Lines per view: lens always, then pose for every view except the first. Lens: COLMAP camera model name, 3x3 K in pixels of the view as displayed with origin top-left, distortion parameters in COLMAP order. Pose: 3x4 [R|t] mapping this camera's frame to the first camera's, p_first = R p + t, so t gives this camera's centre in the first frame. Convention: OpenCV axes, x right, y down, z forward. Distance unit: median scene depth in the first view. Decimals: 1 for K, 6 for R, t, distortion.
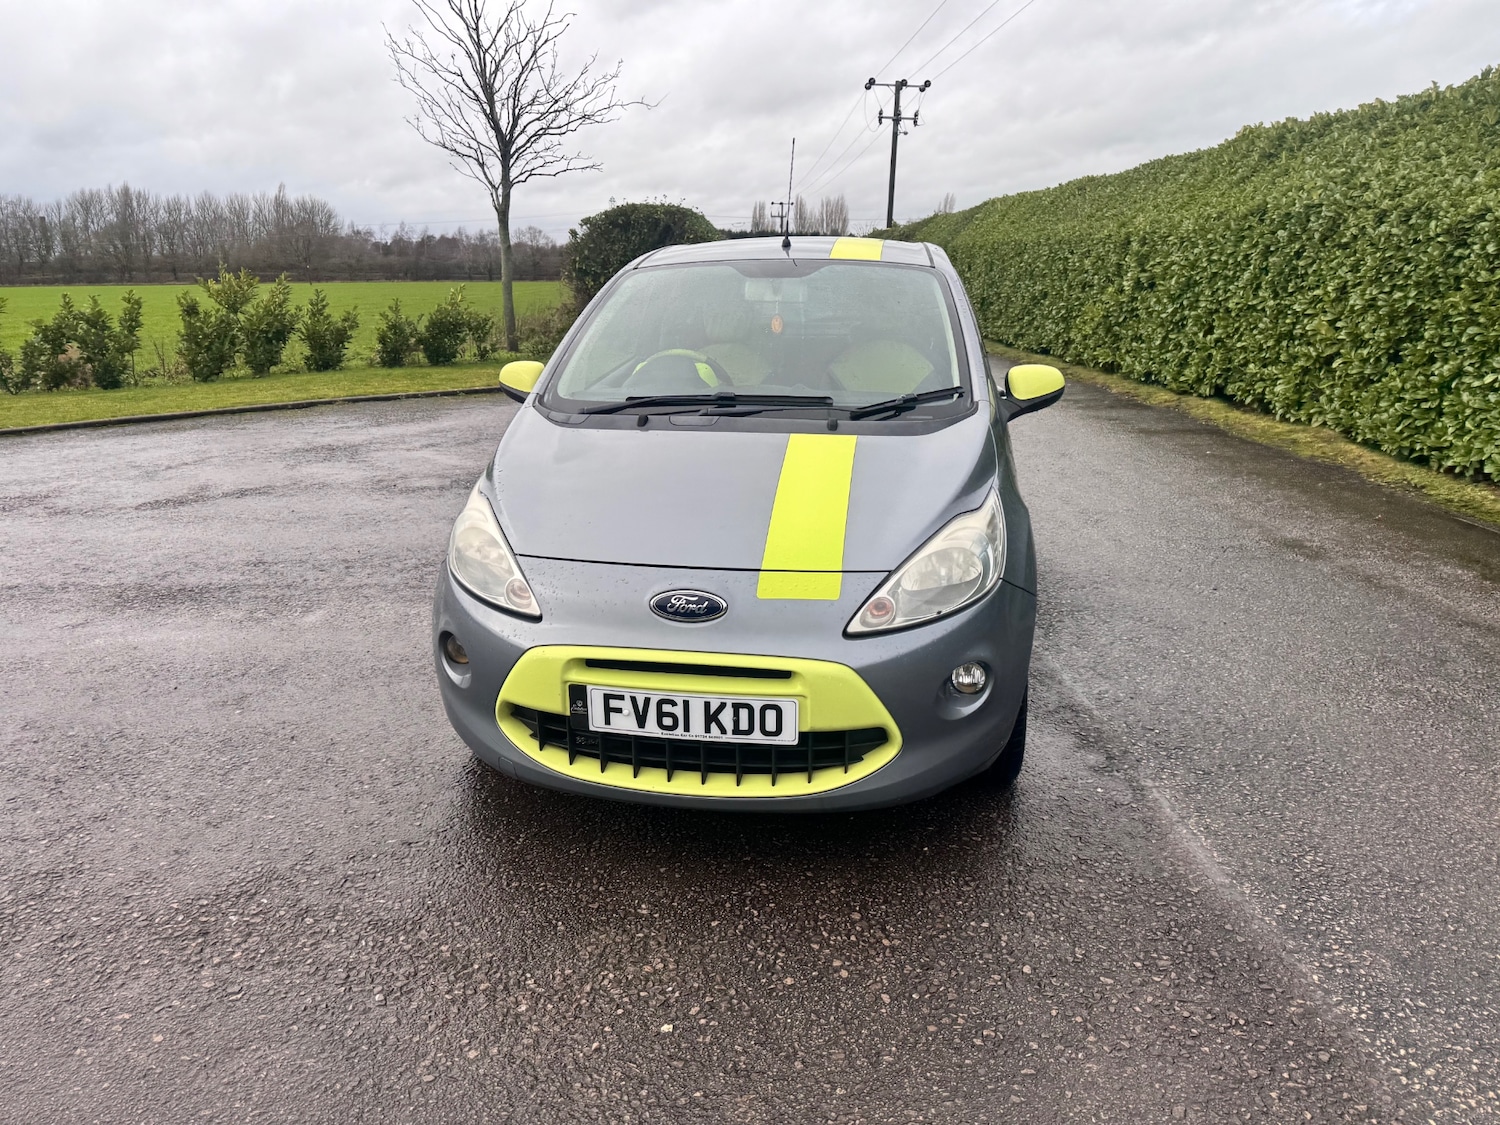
lens RADIAL K [[1041.6, 0, 743.1], [0, 1041.6, 539.8], [0, 0, 1]] dist [0.027162, -0.028096]
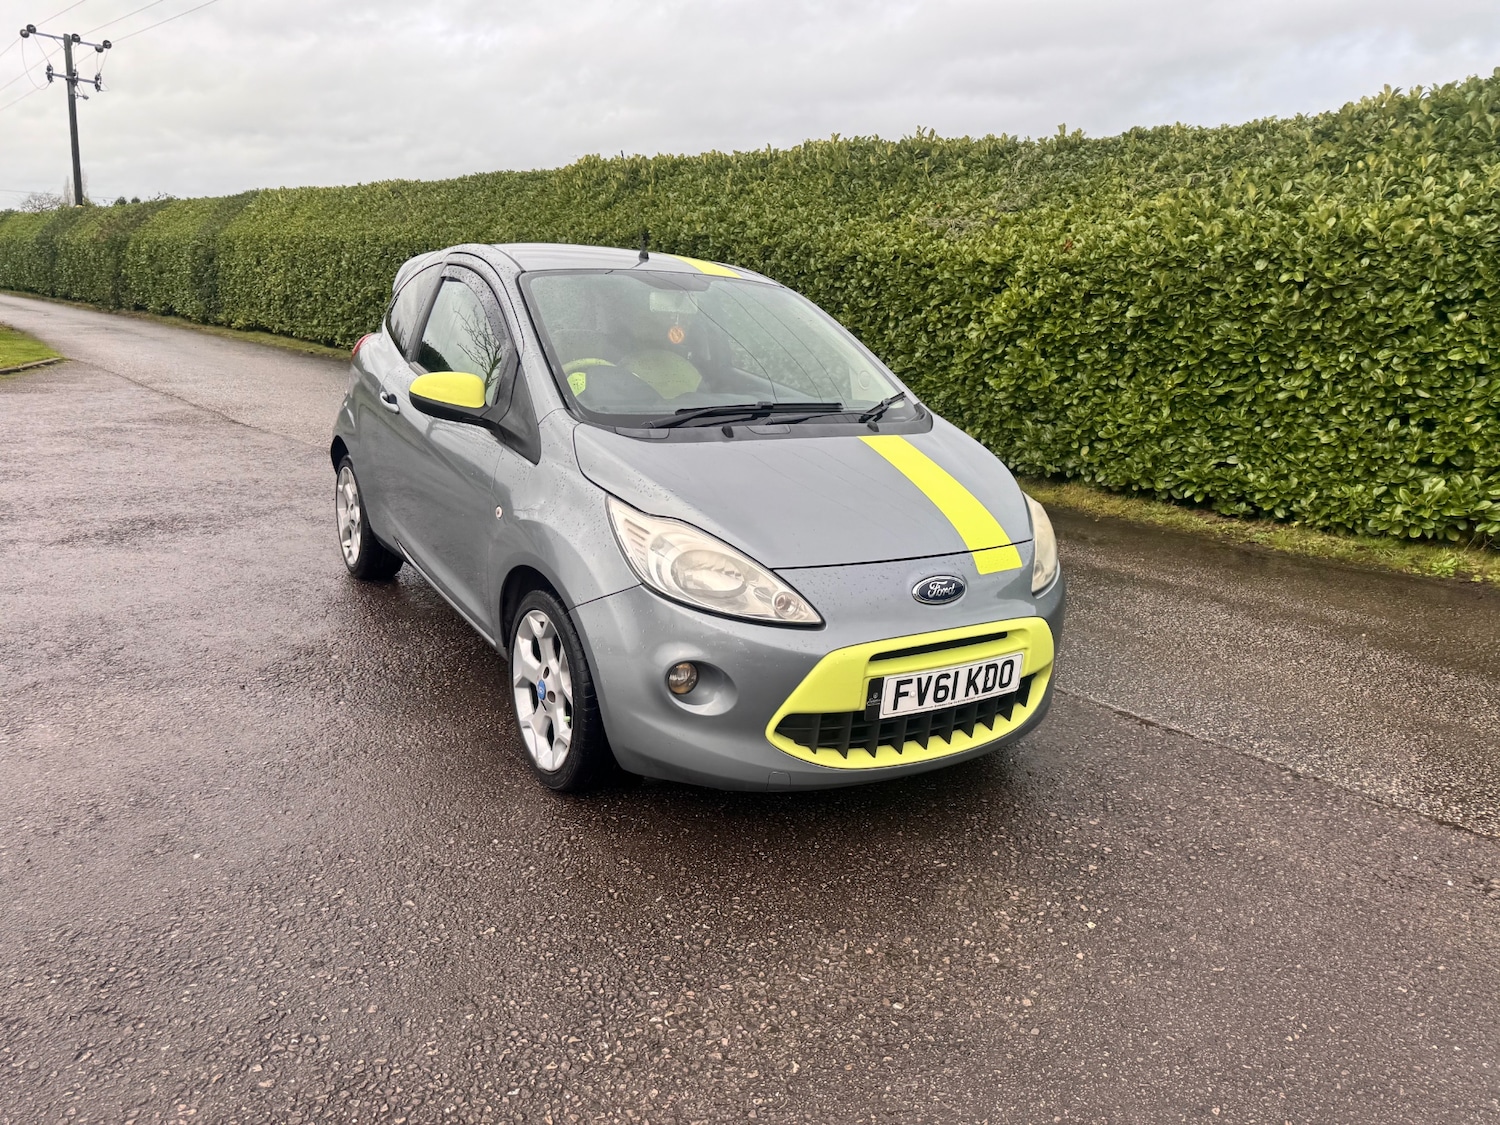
lens RADIAL K [[1006.6, 0, 739.5], [0, 1006.6, 561.5], [0, 0, 1]] dist [0.169099, -0.293560]
pose [[0.752451, -0.127166, 0.646255, -0.895156], [0.111950, 0.991600, 0.064774, -0.061105], [-0.649064, 0.023609, 0.760367, 0.292091]]
